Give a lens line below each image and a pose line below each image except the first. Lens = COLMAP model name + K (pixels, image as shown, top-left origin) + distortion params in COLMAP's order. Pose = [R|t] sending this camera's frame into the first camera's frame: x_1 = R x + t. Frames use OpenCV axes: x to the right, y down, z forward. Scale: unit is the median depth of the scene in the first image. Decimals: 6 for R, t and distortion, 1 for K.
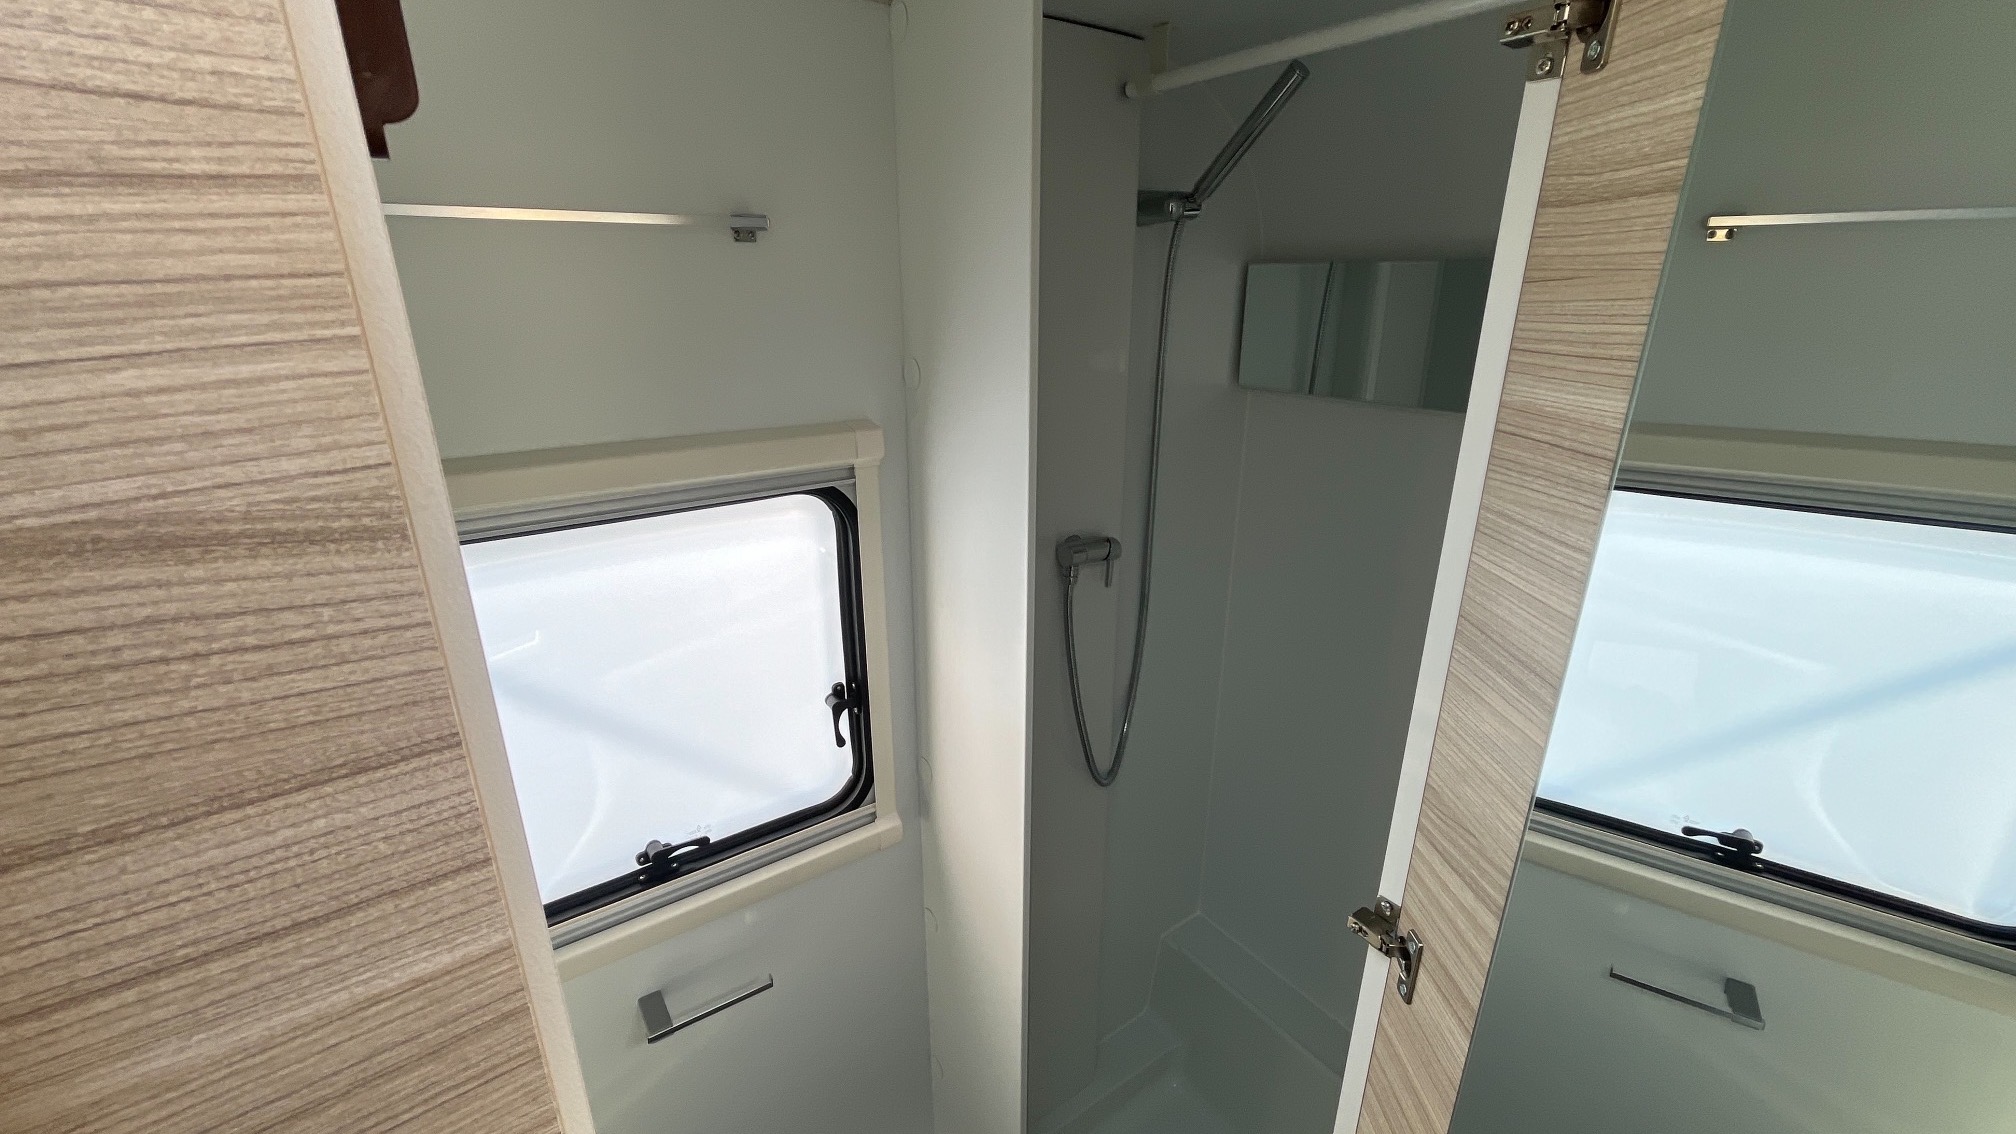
lens RADIAL K [[820.6, 0, 1012.8], [0, 820.6, 562.9], [0, 0, 1]] dist [-0.004242, -0.000579]
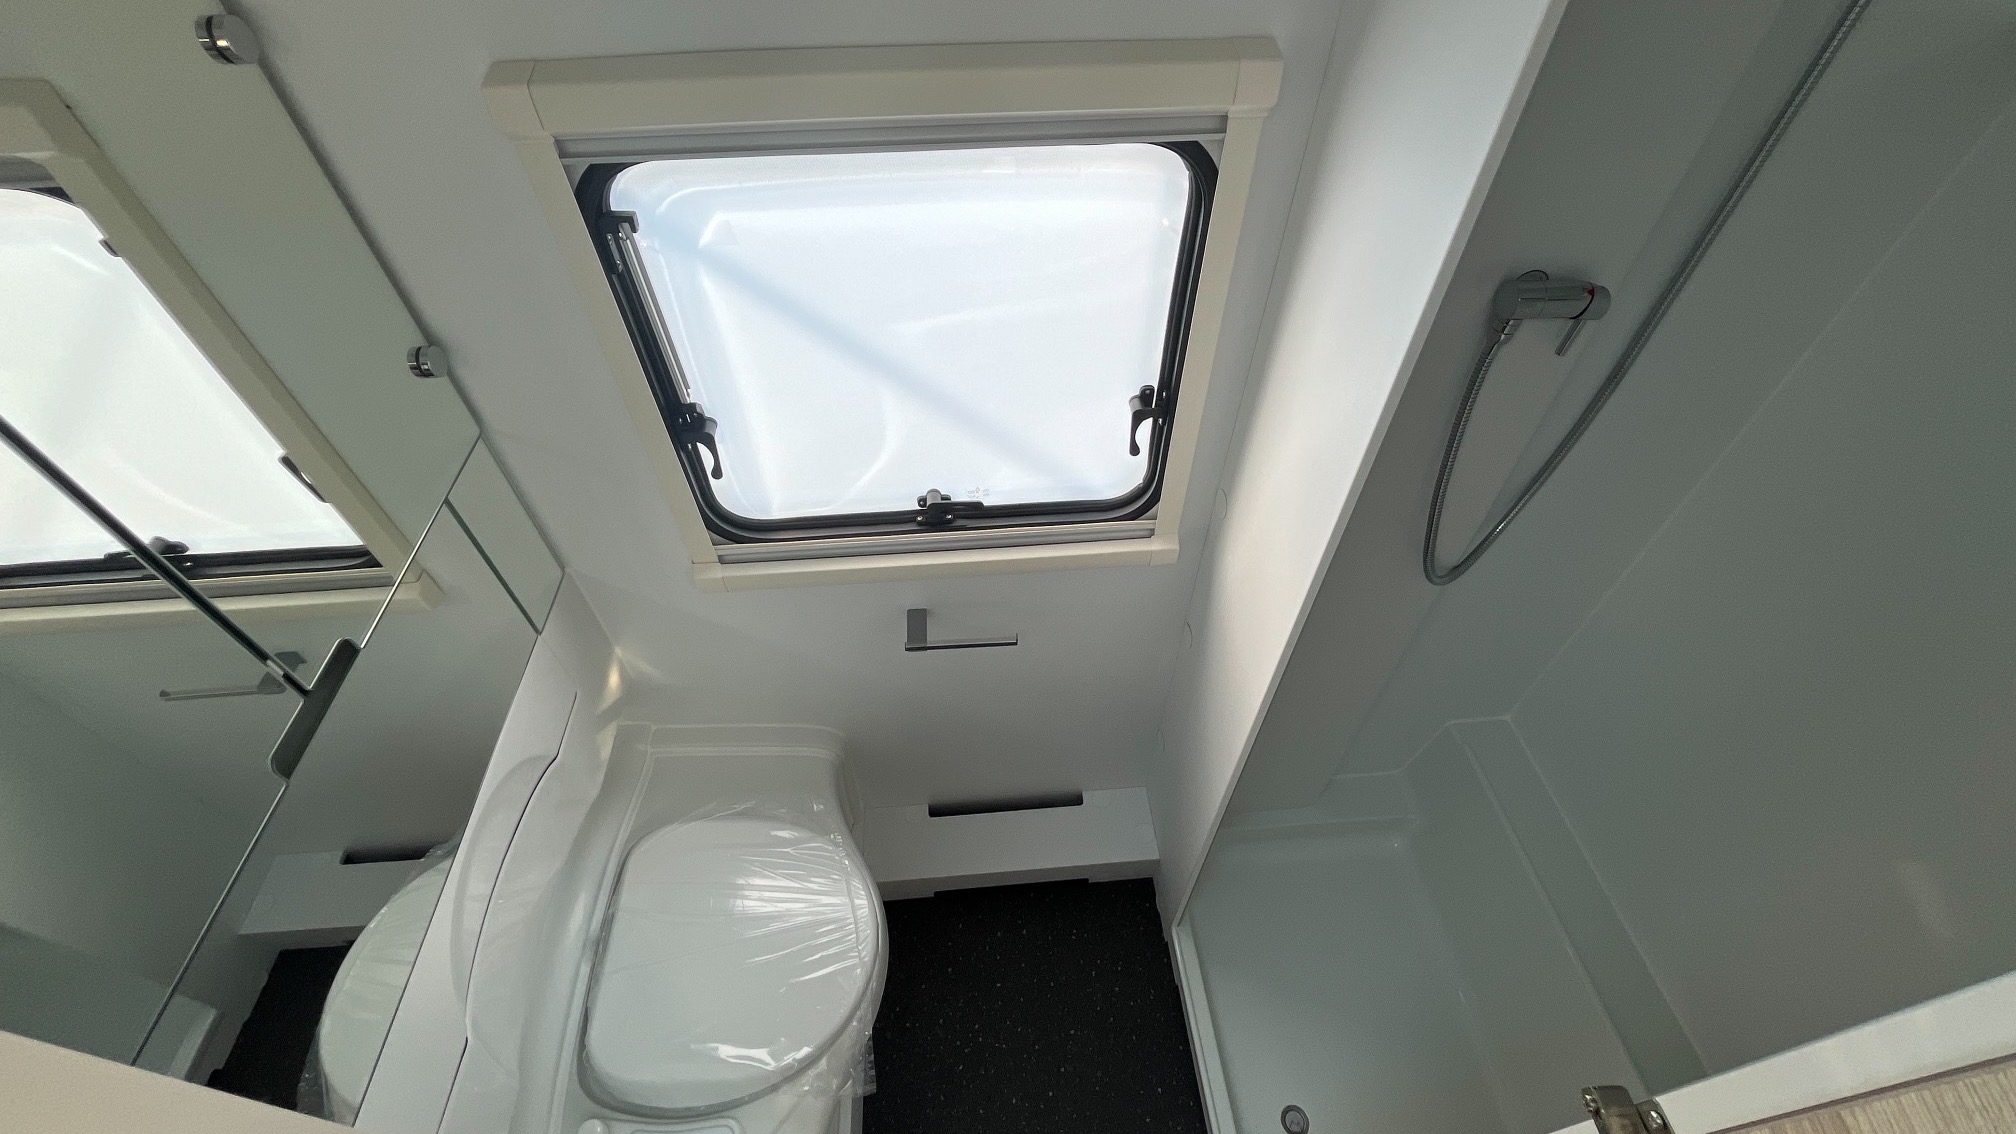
lens RADIAL K [[820.6, 0, 1003.2], [0, 820.6, 568.6], [0, 0, 1]] dist [-0.004242, -0.000579]
pose [[0.853361, 0.378315, -0.358682, 0.035438], [-0.162148, 0.846513, 0.507073, -0.099912], [0.495463, -0.374557, 0.783724, 0.186536]]
